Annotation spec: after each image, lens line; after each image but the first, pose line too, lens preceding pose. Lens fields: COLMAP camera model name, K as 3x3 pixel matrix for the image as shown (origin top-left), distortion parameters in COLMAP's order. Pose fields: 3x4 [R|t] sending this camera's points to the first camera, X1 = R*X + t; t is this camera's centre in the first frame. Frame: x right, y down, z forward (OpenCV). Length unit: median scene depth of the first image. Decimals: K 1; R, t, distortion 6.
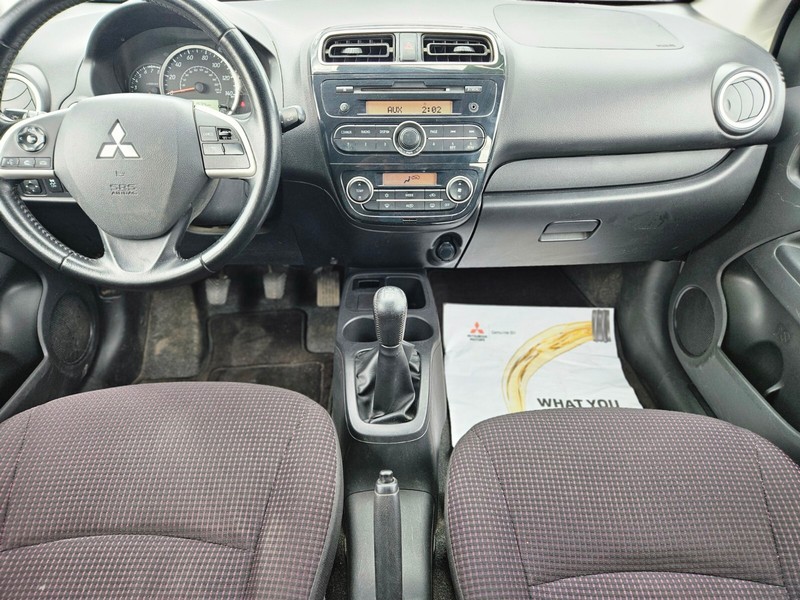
lens RADIAL K [[532.1, 0, 403.1], [0, 532.1, 312.6], [0, 0, 1]] dist [0.079937, -0.070461]
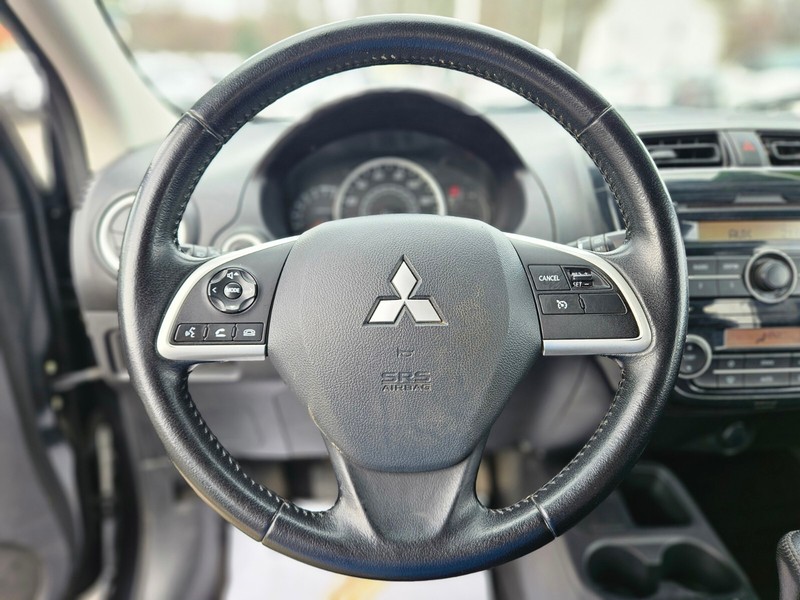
lens RADIAL K [[551.0, 0, 400.0], [0, 551.0, 300.0], [0, 0, 1]] dist [0.041111, -0.003398]
pose [[0.999511, -0.013219, 0.028339, -0.437052], [0.020241, 0.964281, -0.264107, -0.131454], [-0.023836, 0.264551, 0.964077, 0.380183]]
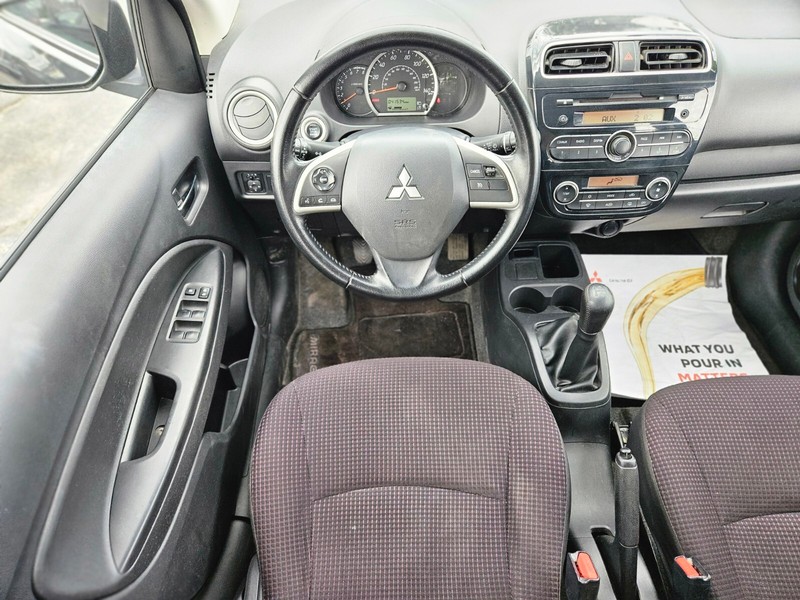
lens RADIAL K [[531.3, 0, 398.9], [0, 531.3, 316.2], [0, 0, 1]] dist [0.081546, -0.076606]
pose [[0.999703, -0.014443, -0.019608, -0.415782], [0.018251, 0.977412, 0.210552, -0.224236], [0.016124, -0.210847, 0.977386, -0.146104]]
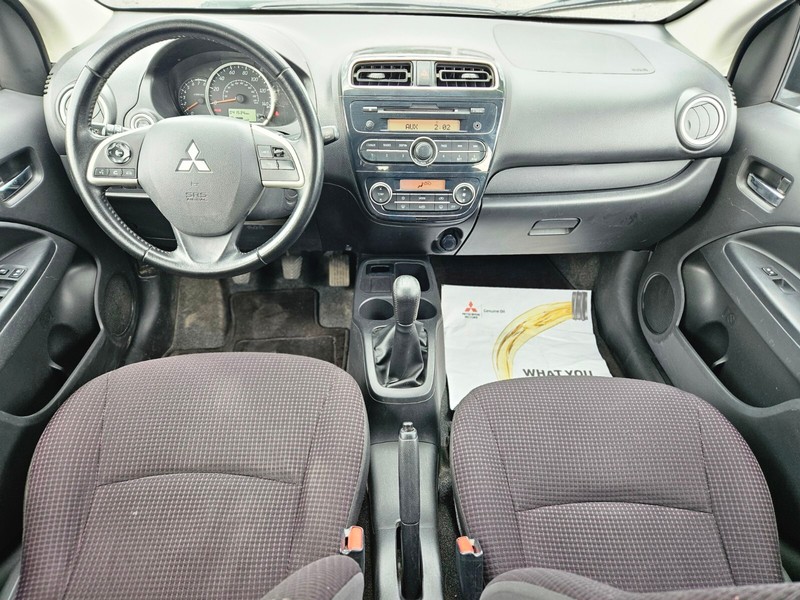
lens RADIAL K [[528.0, 0, 403.3], [0, 528.0, 312.0], [0, 0, 1]] dist [0.081279, -0.073956]
pose [[0.999555, 0.009712, 0.028221, -0.062678], [-0.011125, 0.998670, 0.050343, -0.025958], [-0.027694, -0.050634, 0.998333, -0.198510]]
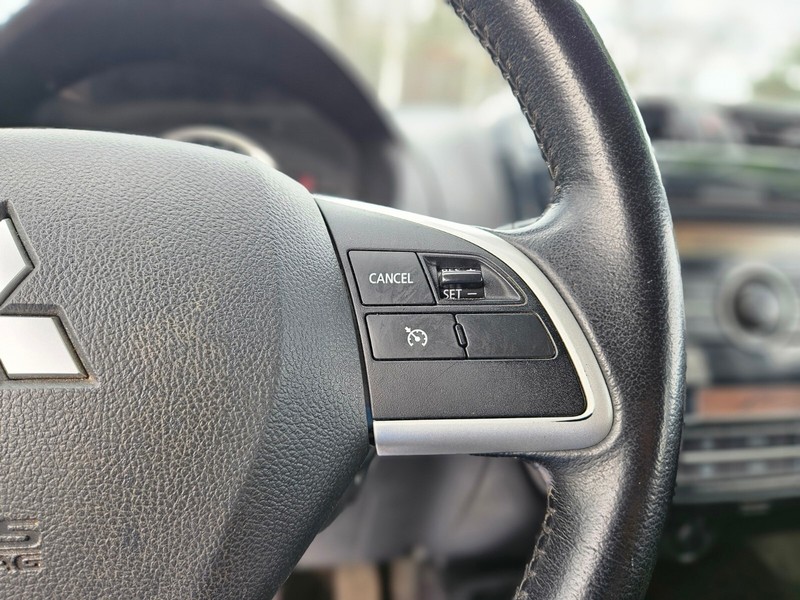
lens RADIAL K [[551.0, 0, 400.0], [0, 551.0, 300.0], [0, 0, 1]] dist [0.041111, -0.003398]
pose [[0.987682, 0.011217, 0.156074, -0.326720], [0.045216, 0.934419, -0.353293, -0.188426], [-0.149802, 0.355998, 0.922402, 0.632313]]
